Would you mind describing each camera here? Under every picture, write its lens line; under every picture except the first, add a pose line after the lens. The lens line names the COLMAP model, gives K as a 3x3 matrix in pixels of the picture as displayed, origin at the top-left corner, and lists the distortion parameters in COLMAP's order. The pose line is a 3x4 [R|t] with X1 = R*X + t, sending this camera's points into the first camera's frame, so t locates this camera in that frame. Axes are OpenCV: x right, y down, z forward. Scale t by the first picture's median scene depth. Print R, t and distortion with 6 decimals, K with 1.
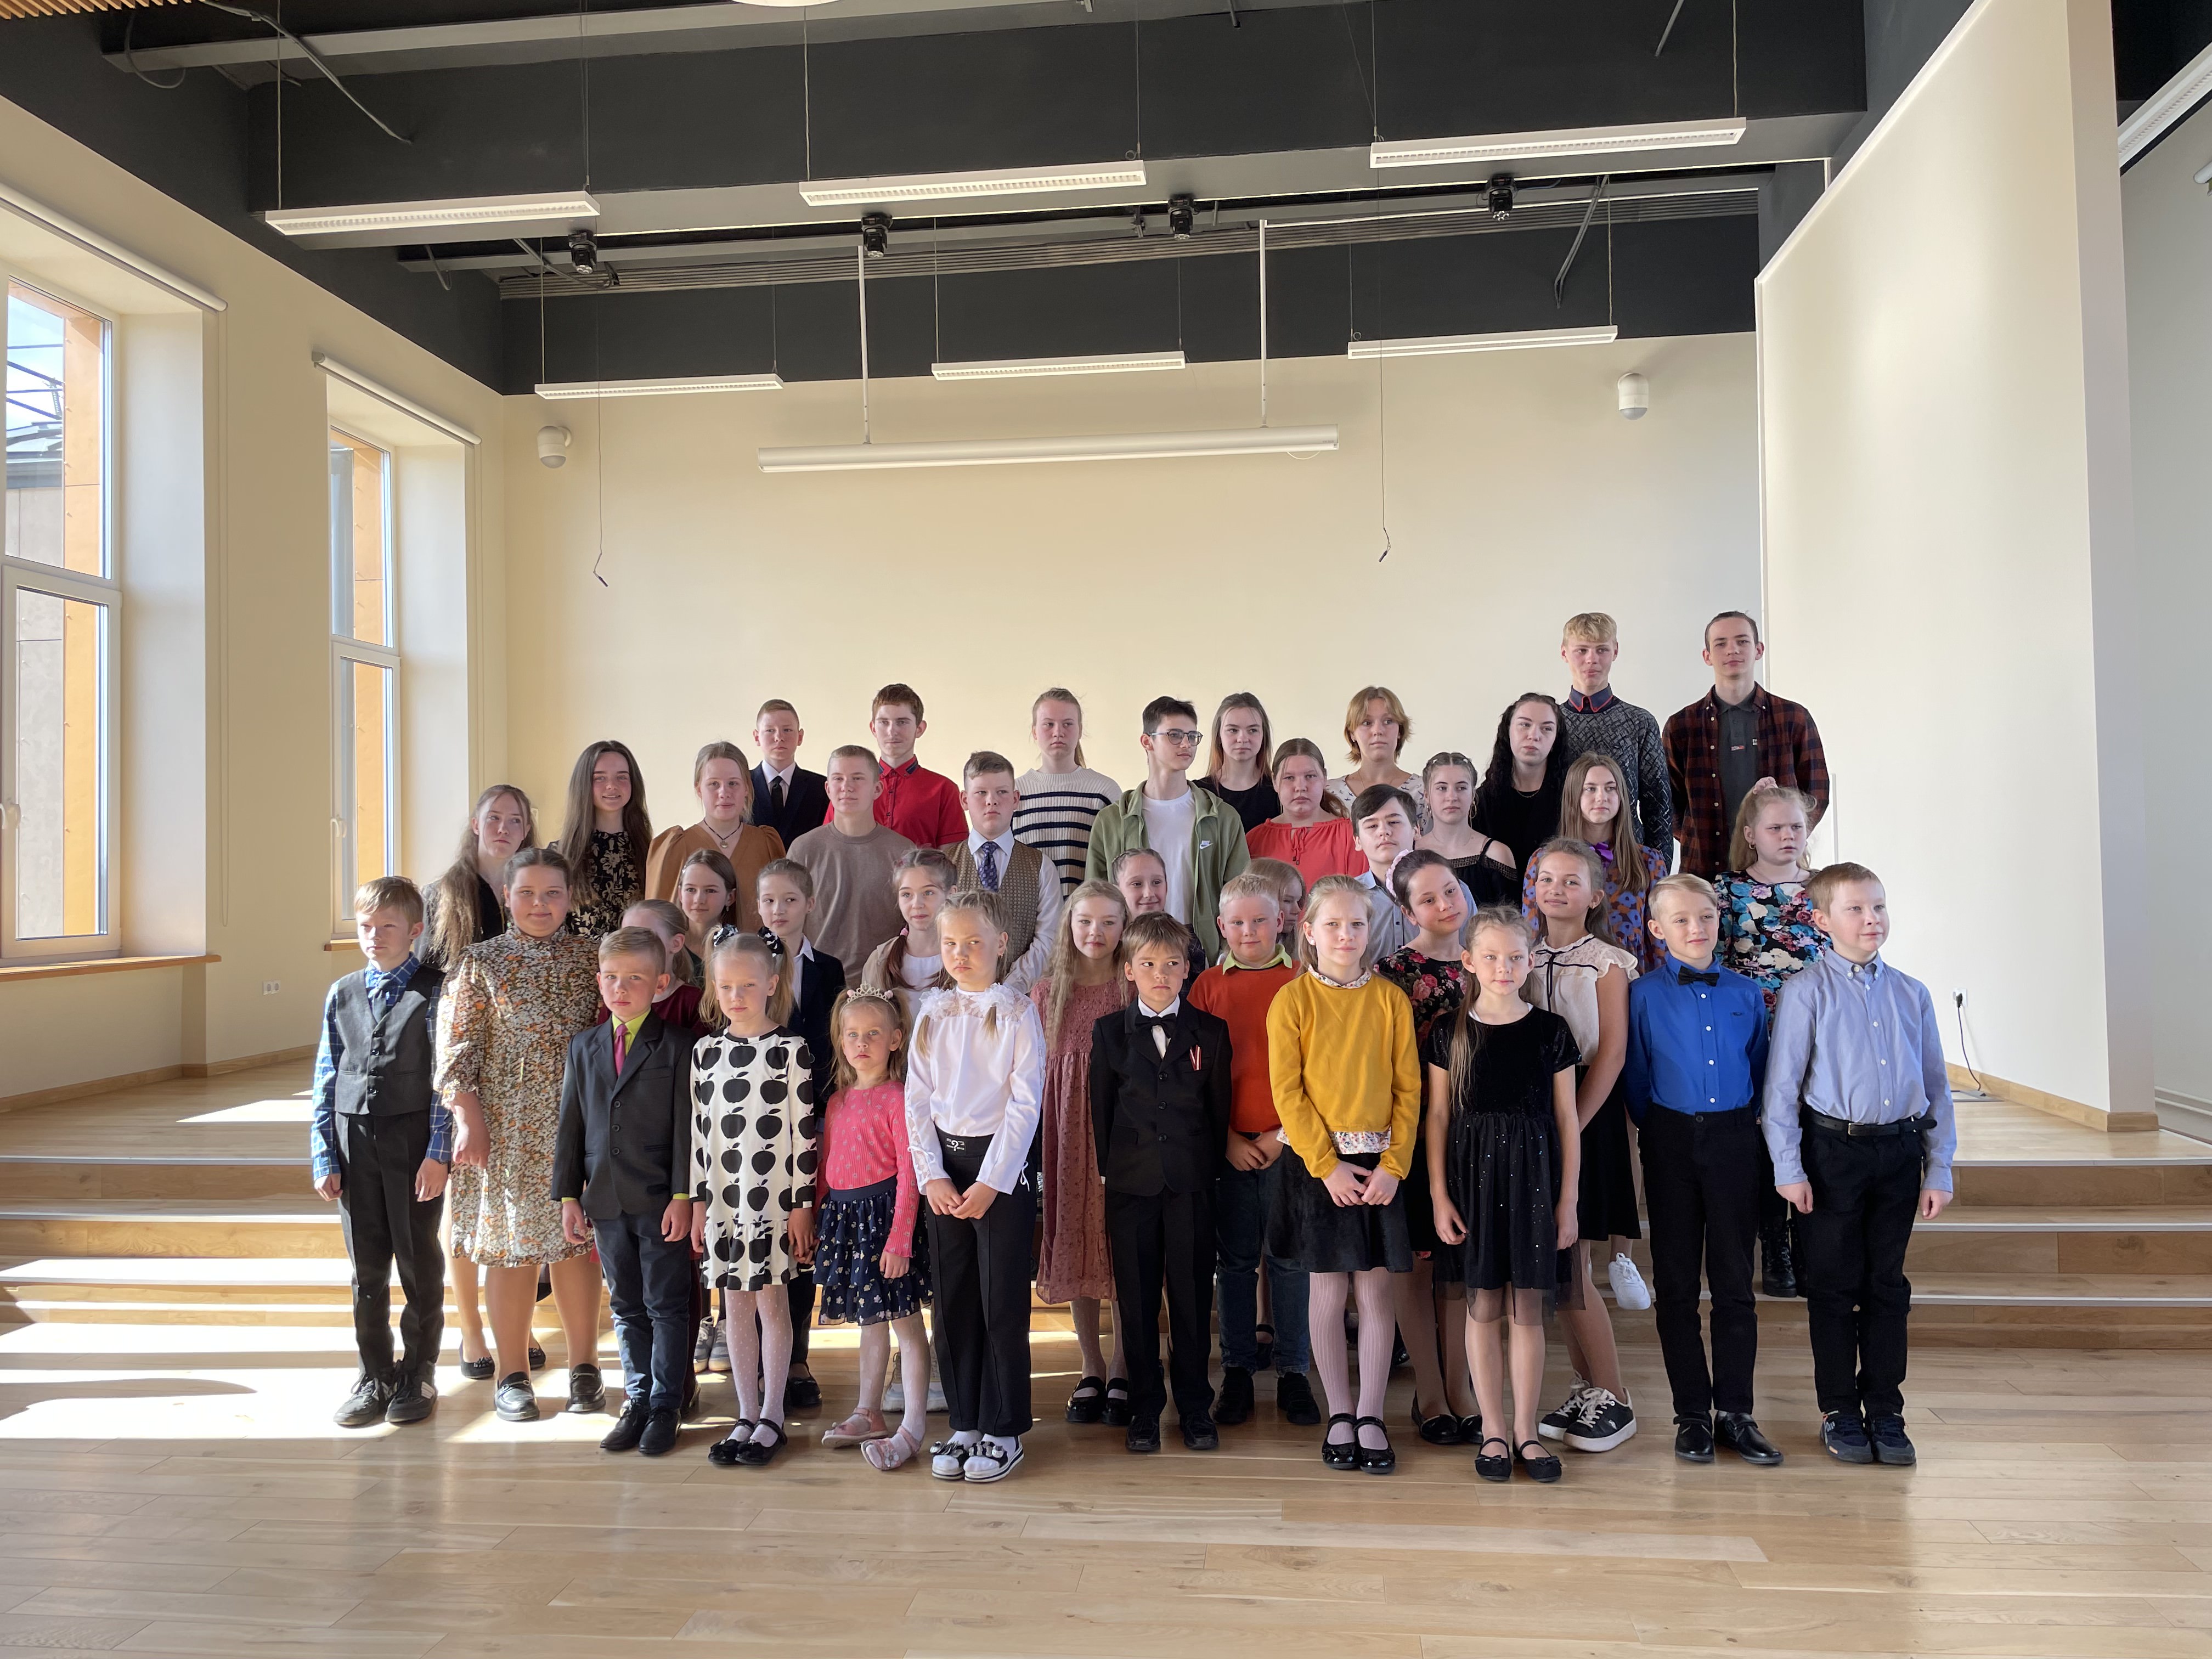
lens RADIAL K [[1832.6, 0, 1106.0], [0, 1832.6, 829.5], [0, 0, 1]] dist [0.085244, -0.090508]
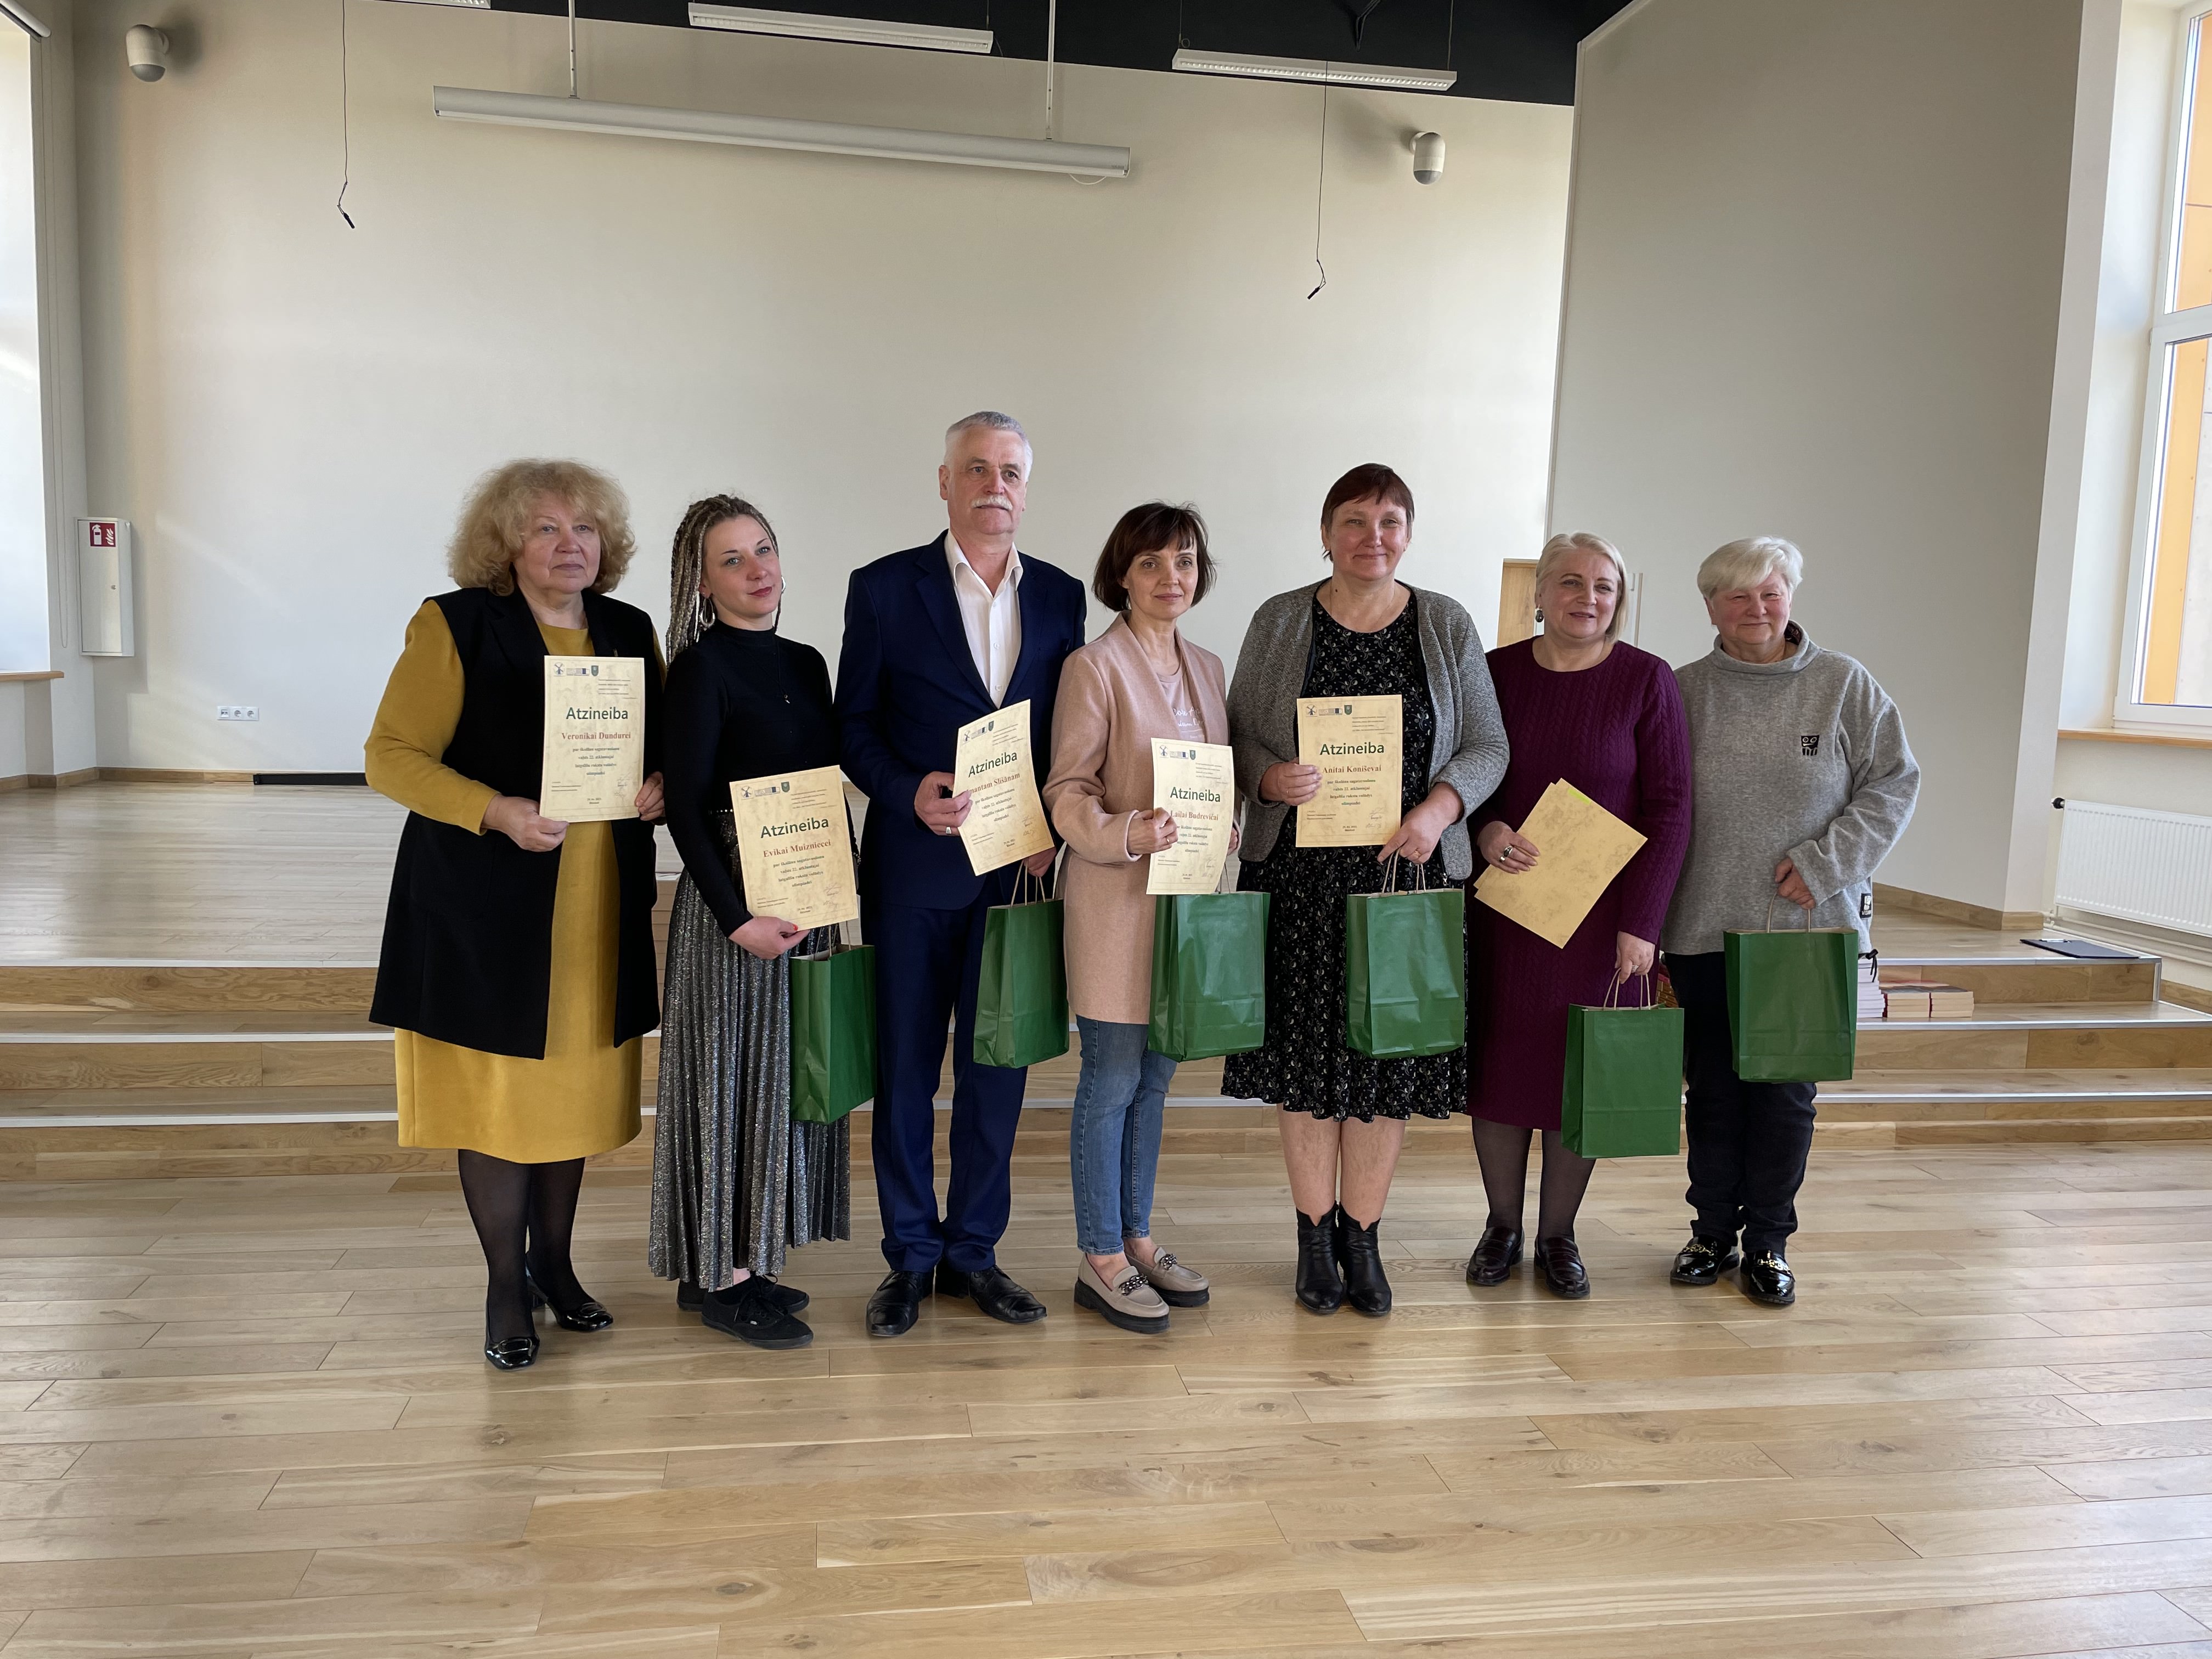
lens RADIAL K [[1832.6, 0, 1106.0], [0, 1832.6, 829.5], [0, 0, 1]] dist [0.085244, -0.090508]
pose [[0.959269, 0.019409, 0.281828, -0.336867], [-0.050933, 0.993171, 0.104964, 0.040015], [-0.277866, -0.115043, 0.953706, 0.259481]]
